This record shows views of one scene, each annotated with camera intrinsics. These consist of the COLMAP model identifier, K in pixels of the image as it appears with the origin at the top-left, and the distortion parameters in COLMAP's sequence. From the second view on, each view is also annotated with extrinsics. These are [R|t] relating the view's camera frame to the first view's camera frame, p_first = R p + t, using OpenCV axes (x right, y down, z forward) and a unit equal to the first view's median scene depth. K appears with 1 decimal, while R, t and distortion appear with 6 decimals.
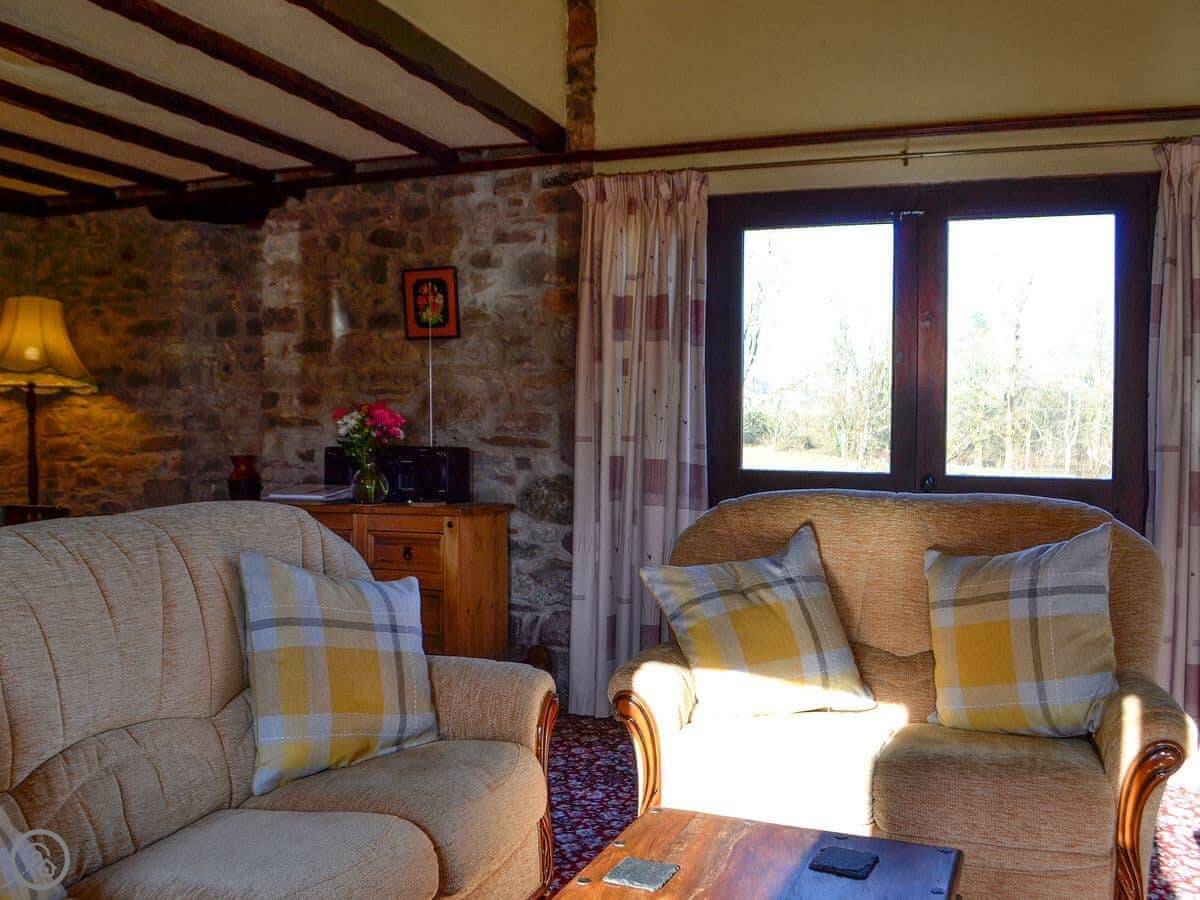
lens RADIAL K [[1089.1, 0, 598.9], [0, 1089.1, 434.3], [0, 0, 1]] dist [-0.073931, 0.004298]
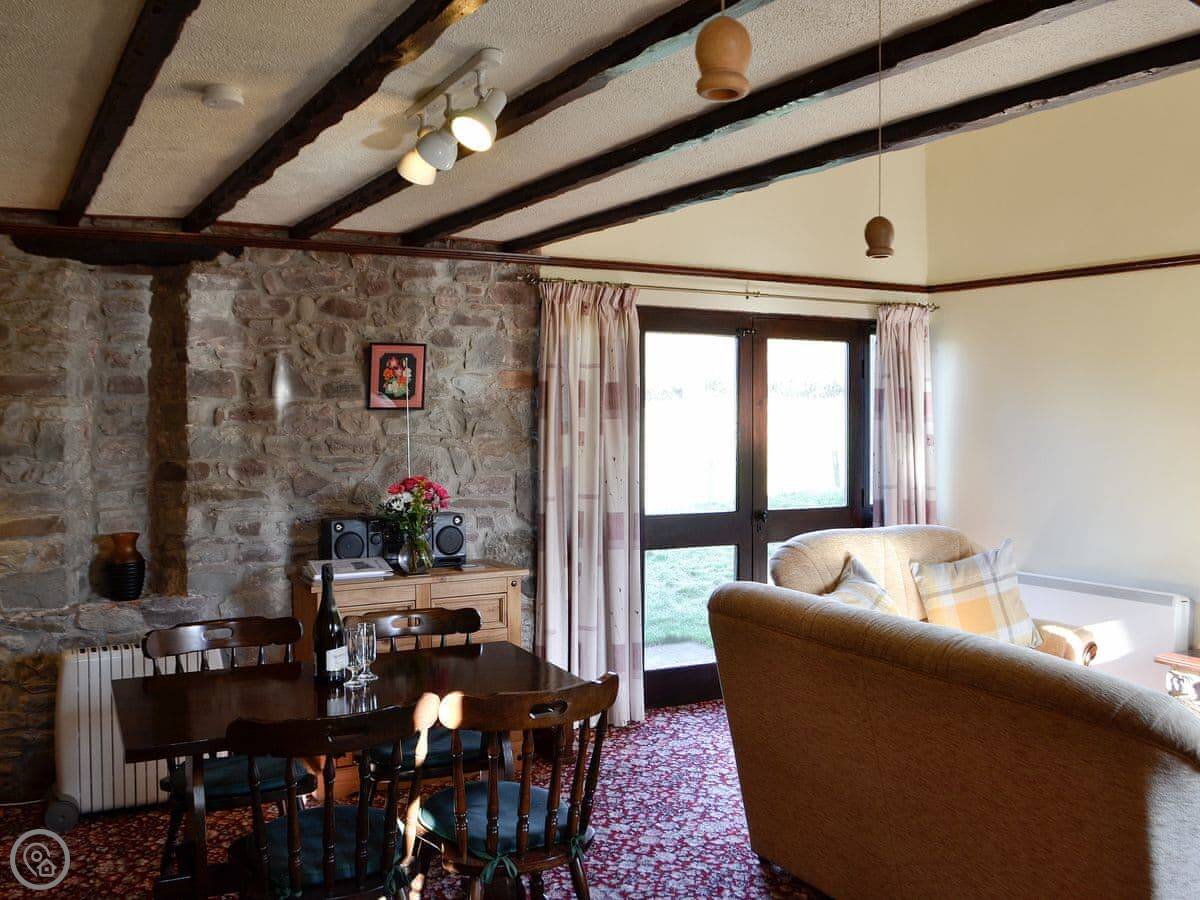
lens RADIAL K [[1100.1, 0, 561.1], [0, 1100.1, 406.7], [0, 0, 1]] dist [-0.035723, -0.011245]
pose [[0.672846, -0.000290, 0.739782, -0.801303], [0.012559, 0.999860, -0.011030, -0.074124], [-0.739676, 0.016712, 0.672756, 0.157809]]
